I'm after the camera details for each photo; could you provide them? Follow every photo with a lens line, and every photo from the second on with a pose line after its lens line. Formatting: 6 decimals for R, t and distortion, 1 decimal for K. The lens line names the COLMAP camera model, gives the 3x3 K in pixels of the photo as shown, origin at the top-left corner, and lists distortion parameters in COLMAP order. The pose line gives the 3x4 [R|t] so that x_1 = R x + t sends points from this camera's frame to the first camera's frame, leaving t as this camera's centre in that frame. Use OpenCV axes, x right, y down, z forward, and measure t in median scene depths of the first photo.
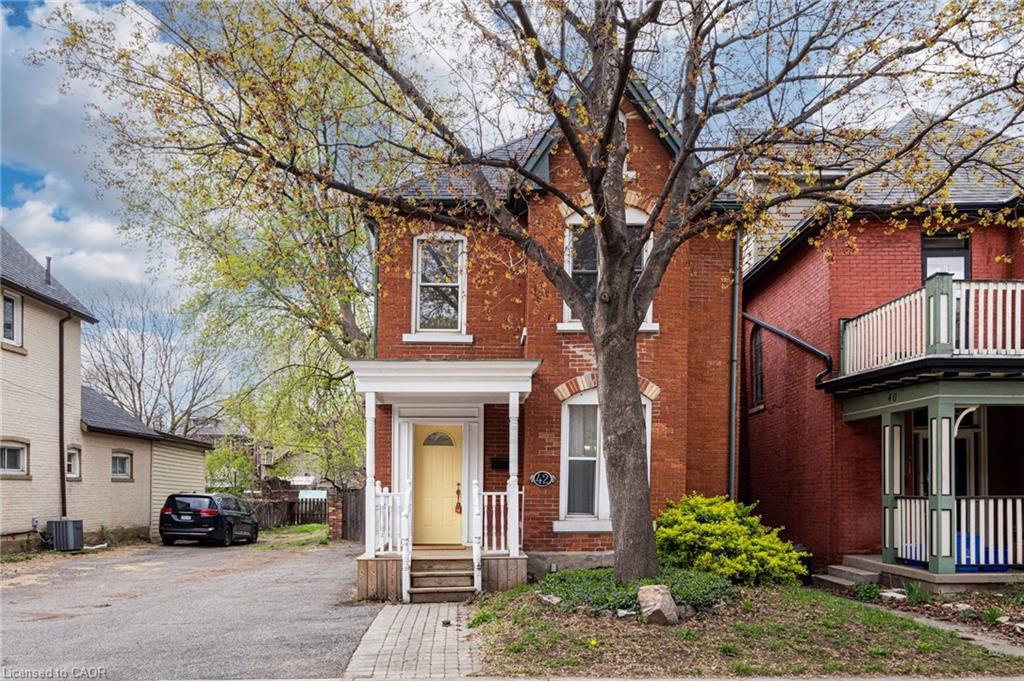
lens RADIAL K [[704.2, 0, 512.0], [0, 704.2, 372.2], [0, 0, 1]] dist [0.006964, 0.001578]
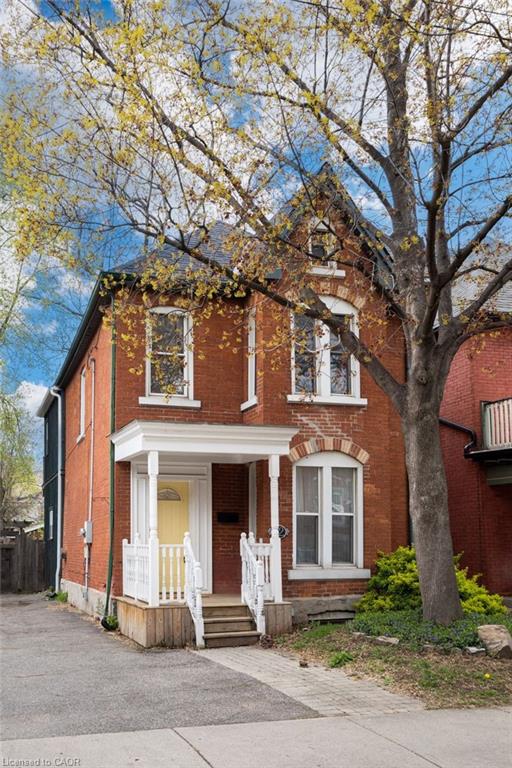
lens RADIAL K [[626.4, 0, 256.0], [0, 626.4, 384.0], [0, 0, 1]] dist [0.002365, 0.000069]
pose [[0.978627, 0.052784, 0.198752, -0.194359], [-0.036910, 0.995887, -0.082742, -0.000376], [-0.202302, 0.073638, 0.976551, 0.007765]]
